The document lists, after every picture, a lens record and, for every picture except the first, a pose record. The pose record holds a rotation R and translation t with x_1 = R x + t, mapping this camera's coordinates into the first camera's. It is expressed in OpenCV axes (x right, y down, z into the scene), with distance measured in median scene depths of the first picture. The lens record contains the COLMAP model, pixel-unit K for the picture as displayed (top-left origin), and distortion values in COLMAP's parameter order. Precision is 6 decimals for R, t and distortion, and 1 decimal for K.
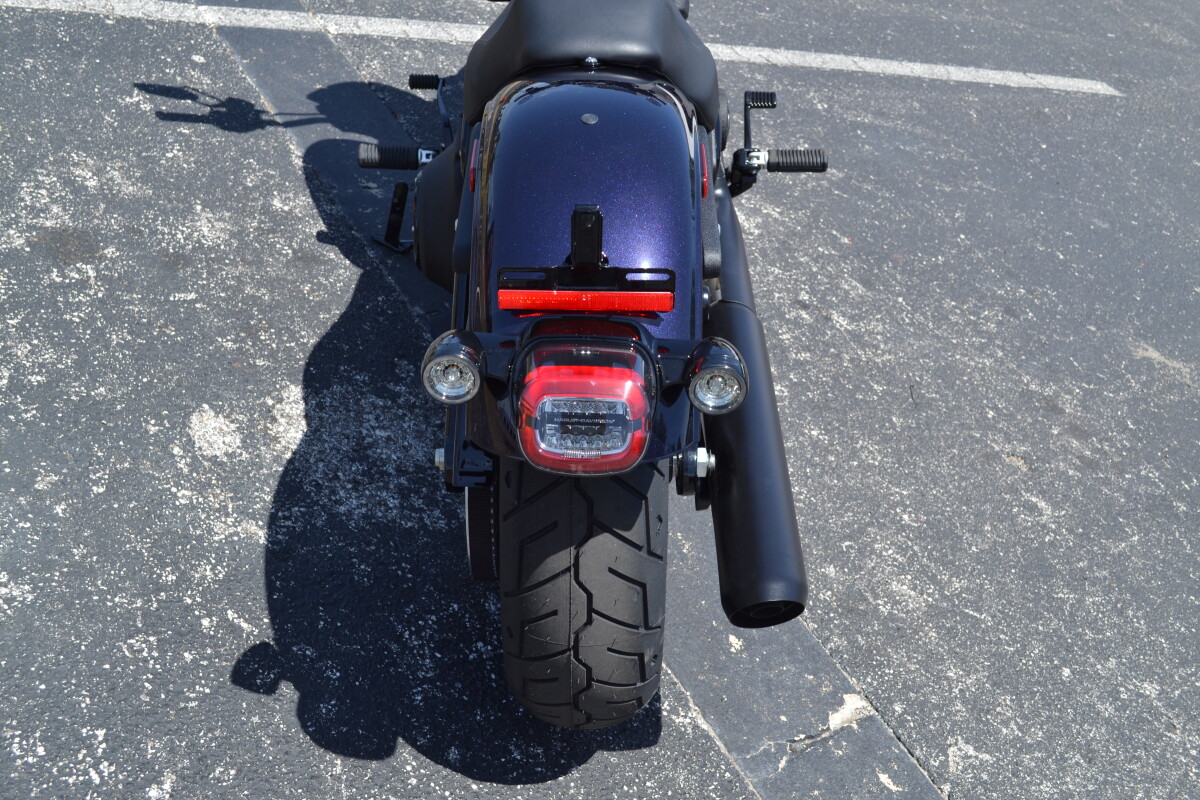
lens RADIAL K [[1485.7, 0, 600.0], [0, 1485.7, 400.0], [0, 0, 1]] dist [-0.045323, 0.011234]
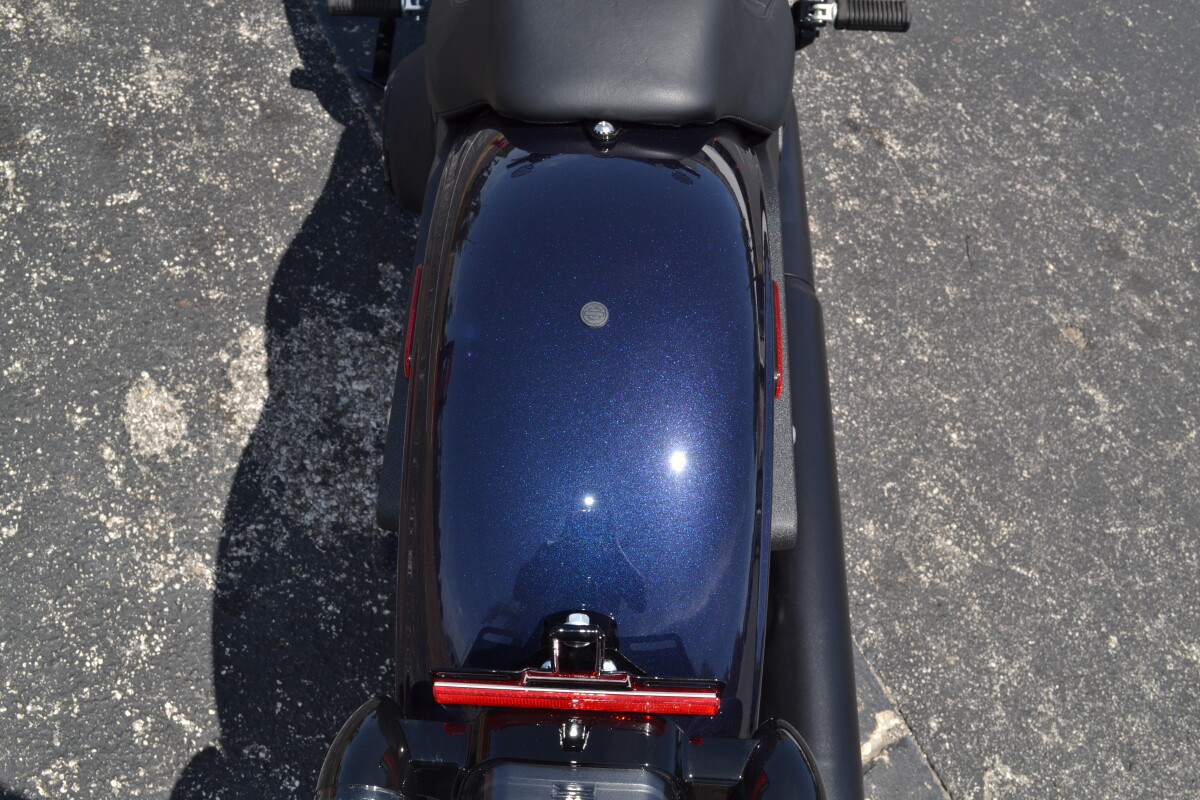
lens RADIAL K [[1223.2, 0, 600.0], [0, 1223.2, 400.0], [0, 0, 1]] dist [-0.073685, 0.022663]
pose [[0.999436, 0.028610, -0.017588, 0.003412], [-0.020539, 0.935053, 0.353911, -0.211947], [0.026572, -0.353351, 0.935114, 0.330982]]
